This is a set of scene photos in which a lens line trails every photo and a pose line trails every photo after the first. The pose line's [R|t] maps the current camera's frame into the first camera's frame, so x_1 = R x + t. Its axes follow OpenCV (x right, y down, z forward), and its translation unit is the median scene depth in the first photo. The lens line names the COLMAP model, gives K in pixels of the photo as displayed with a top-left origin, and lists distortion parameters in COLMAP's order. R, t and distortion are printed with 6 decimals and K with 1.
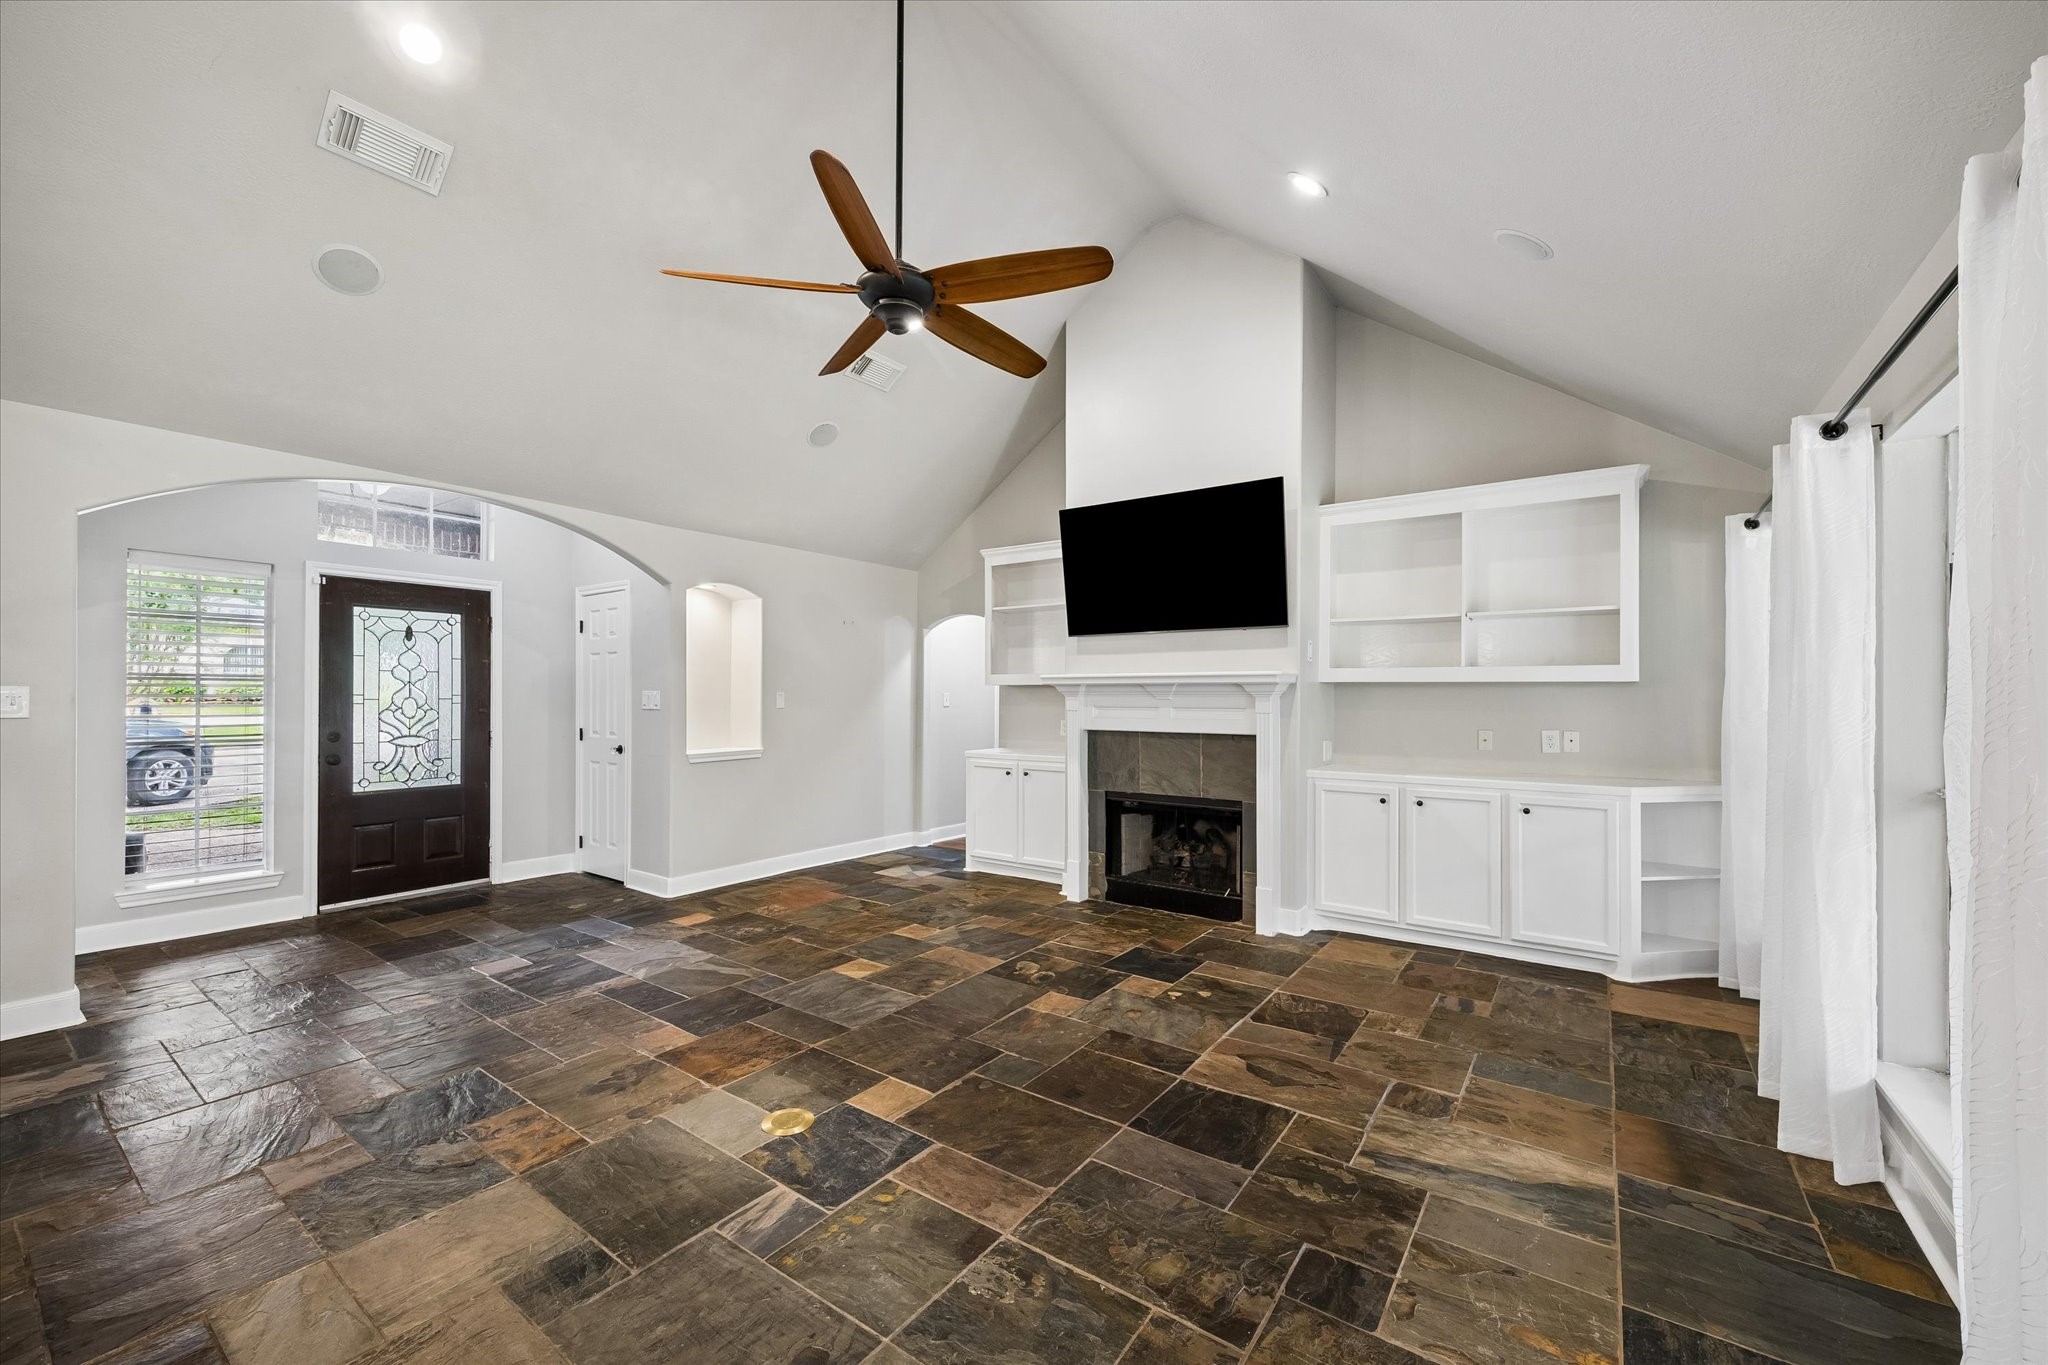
lens RADIAL K [[795.5, 0, 1018.6], [0, 795.5, 686.9], [0, 0, 1]] dist [-0.001329, -0.000417]
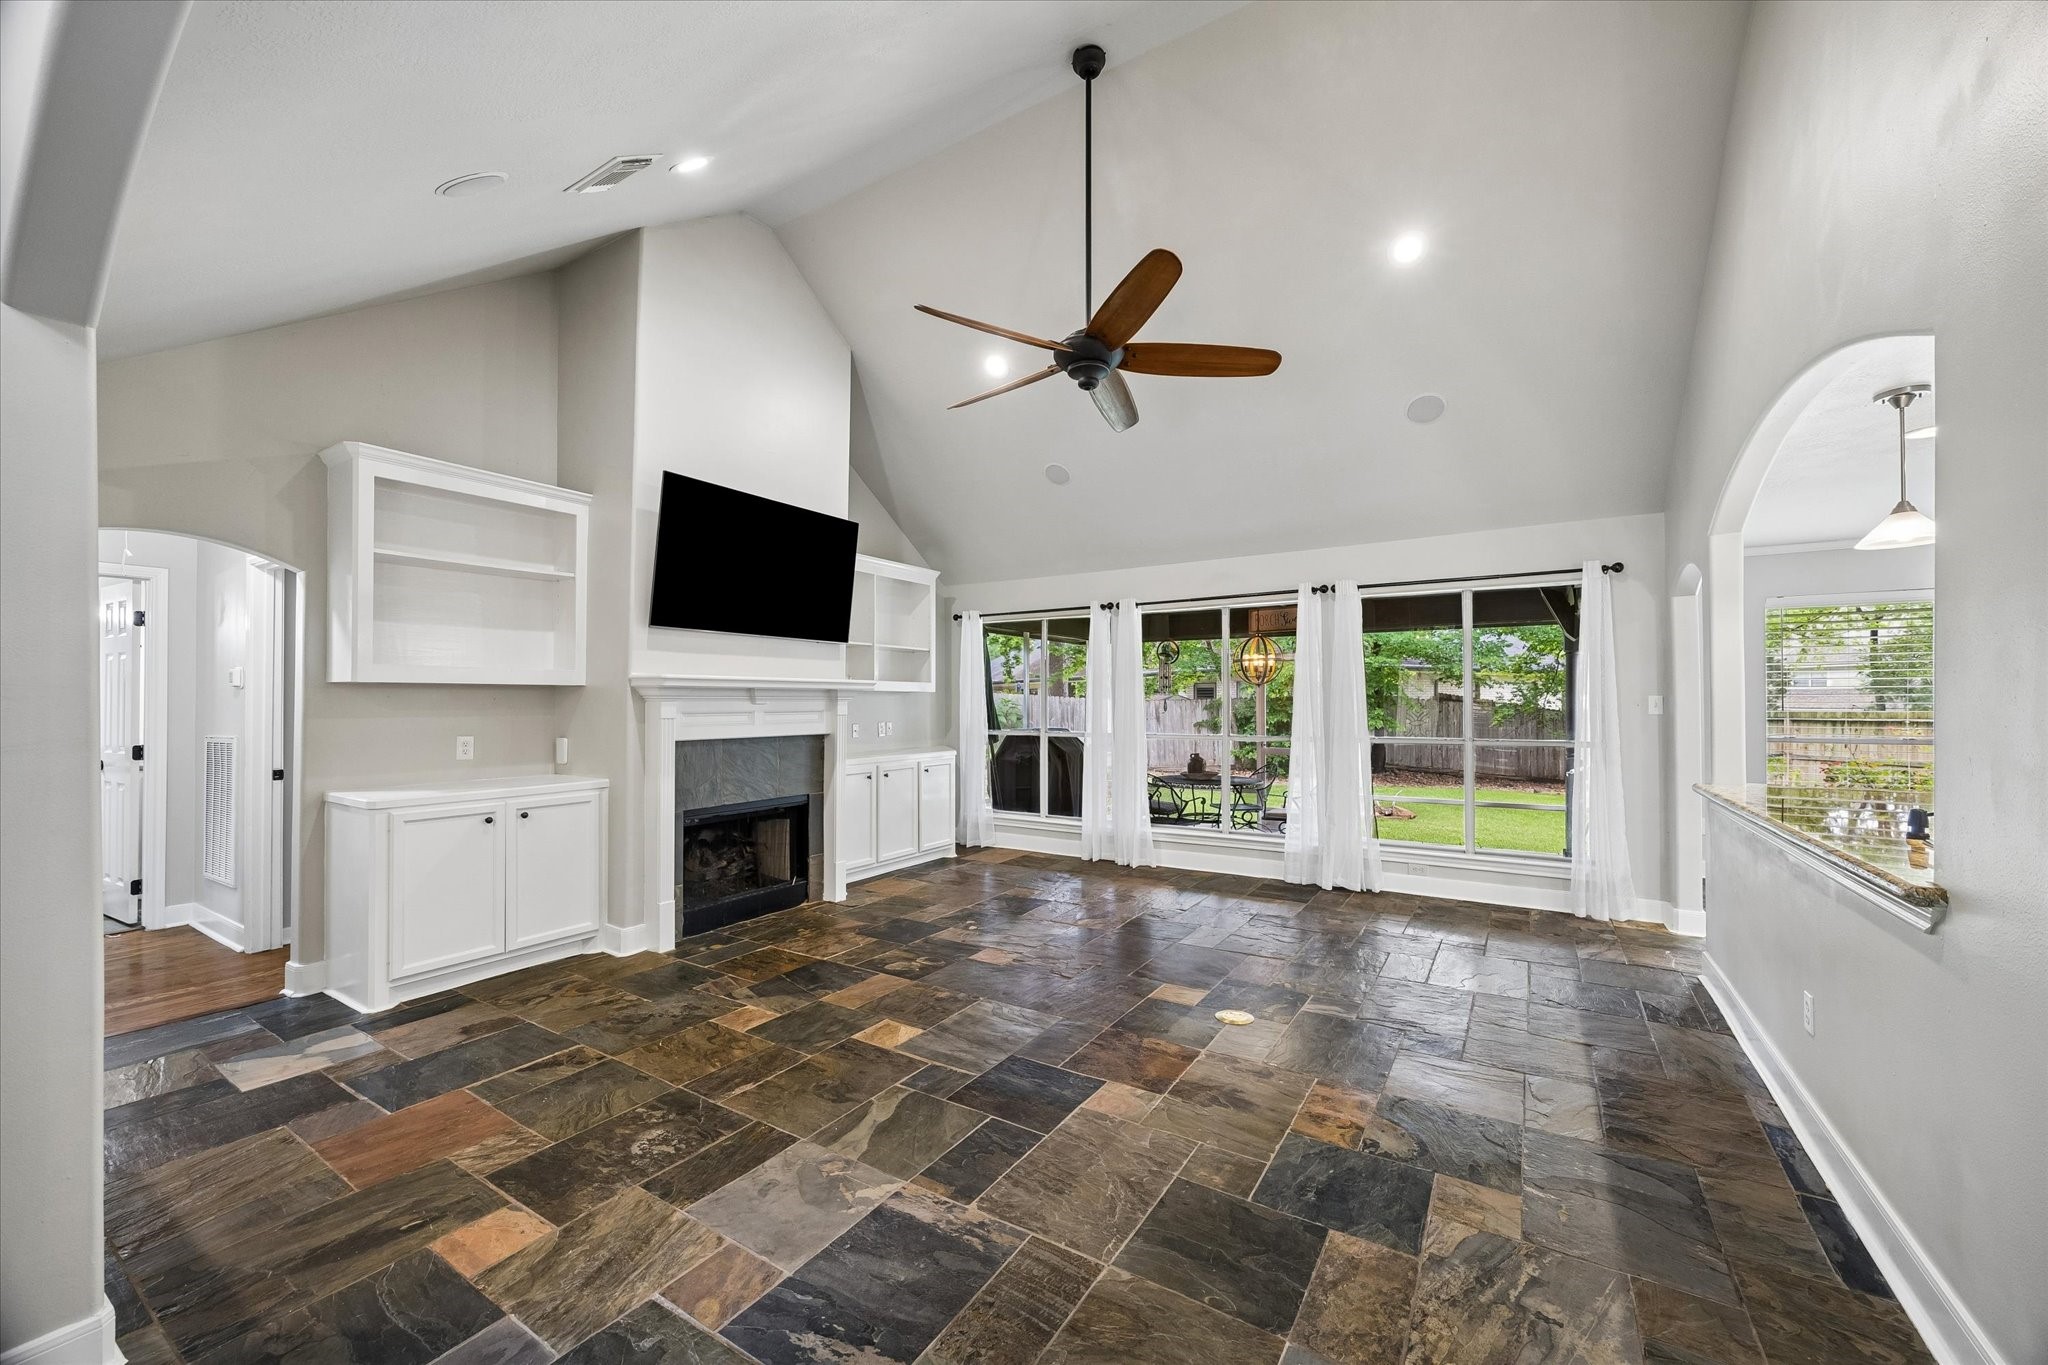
lens RADIAL K [[795.5, 0, 1018.9], [0, 795.5, 694.0], [0, 0, 1]] dist [-0.001329, -0.000417]
pose [[-0.049520, 0.006525, 0.998752, -0.988969], [-0.010647, 0.999918, -0.007061, 0.008174], [-0.998716, -0.010984, -0.049447, 0.877270]]
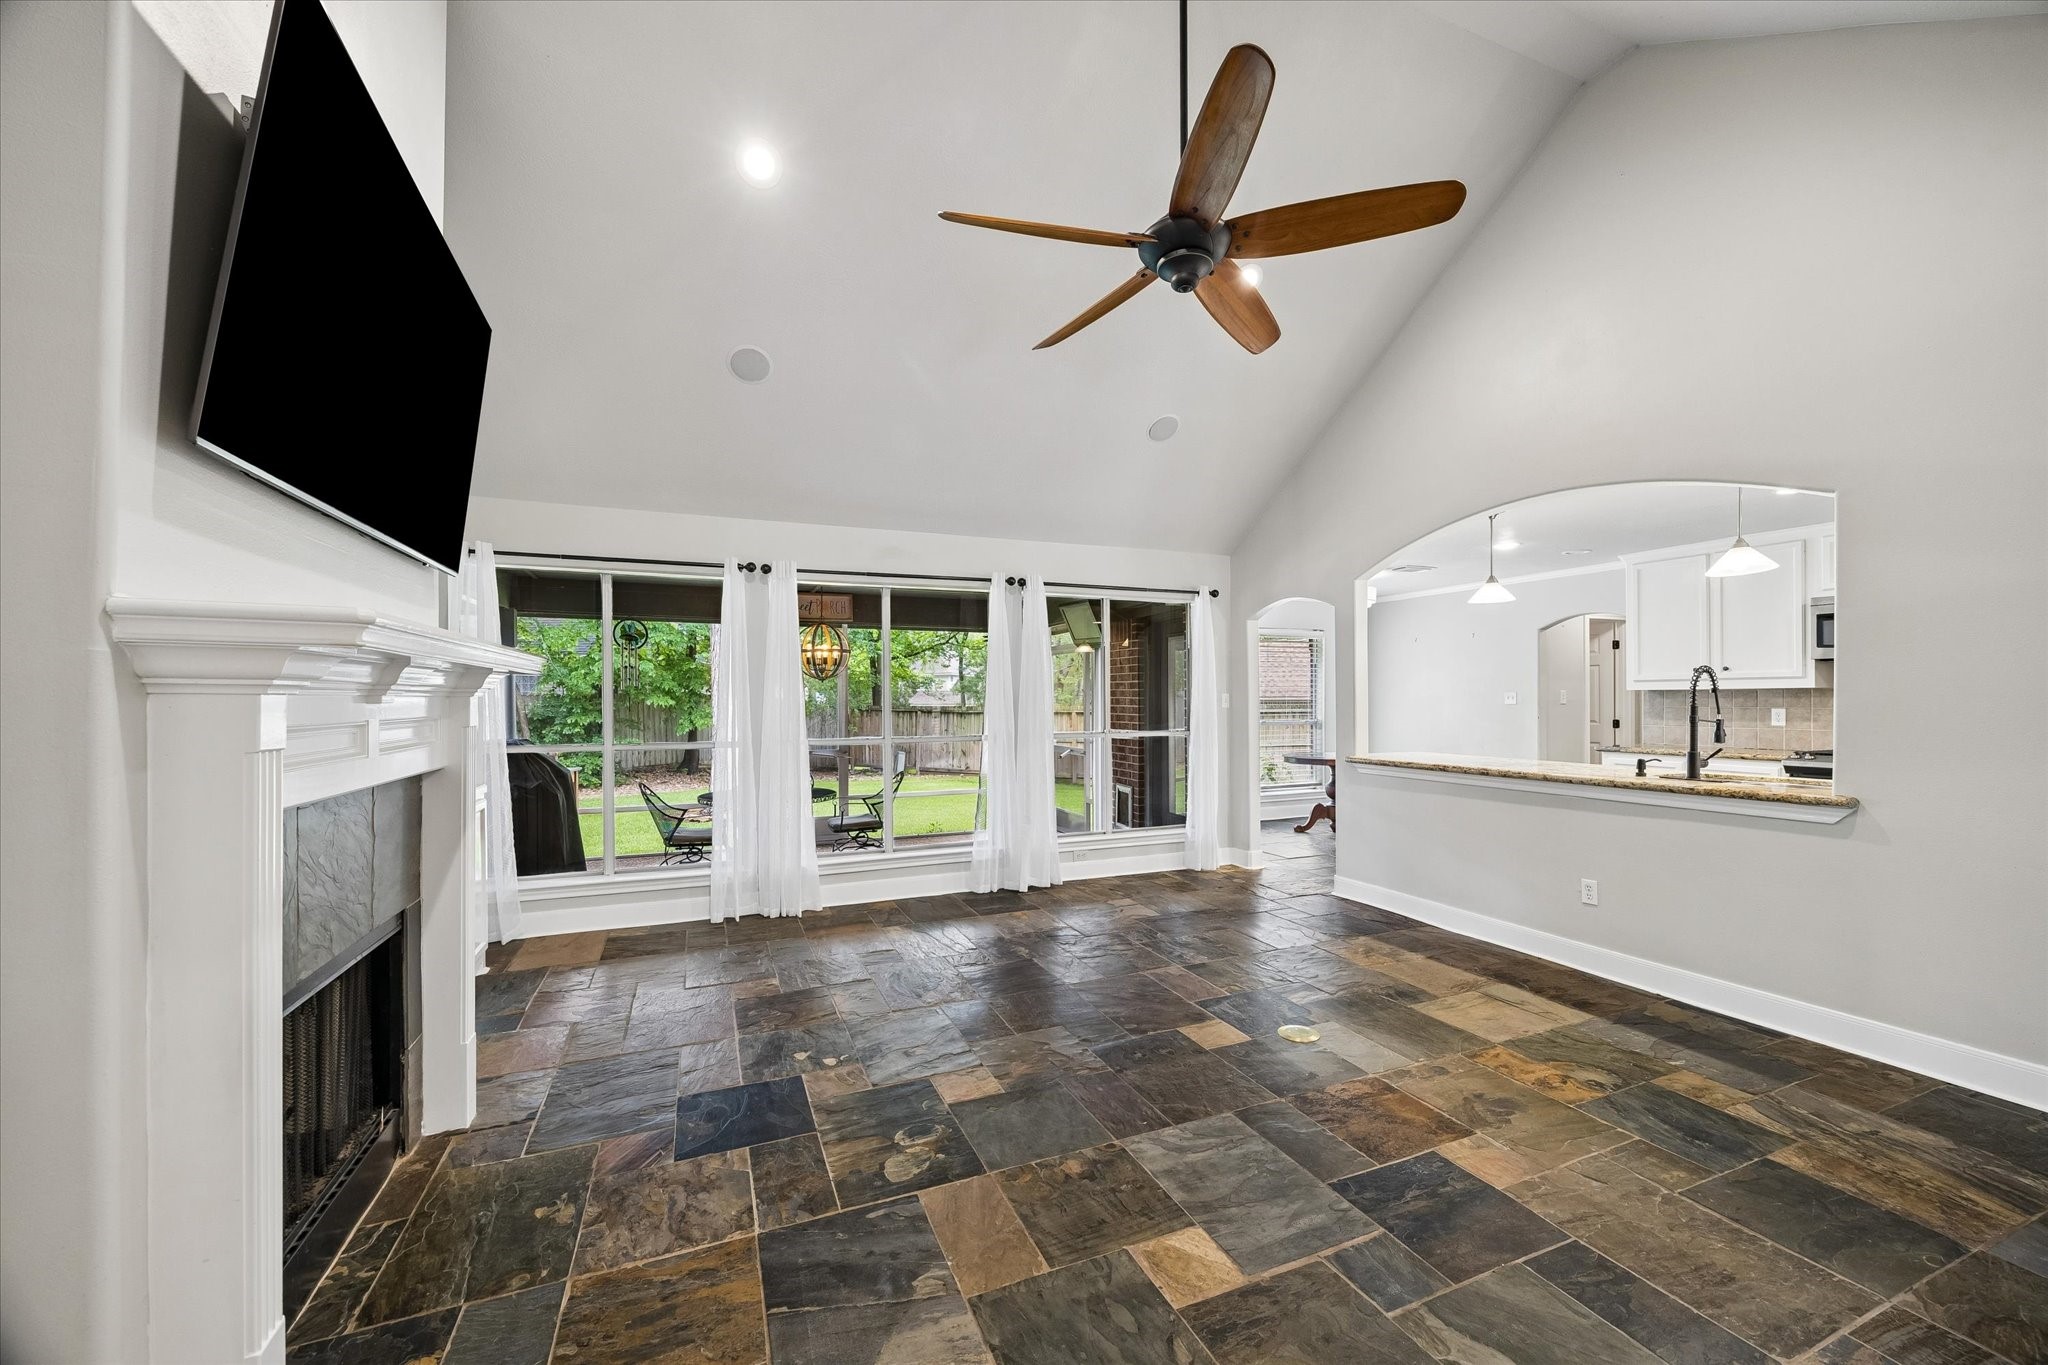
lens RADIAL K [[795.5, 0, 1027.9], [0, 795.5, 703.6], [0, 0, 1]] dist [-0.001329, -0.000417]
pose [[-0.854090, -0.004394, 0.520107, -0.352262], [-0.006294, 0.999978, -0.001888, 0.017265], [-0.520088, -0.004886, -0.854099, 1.407204]]
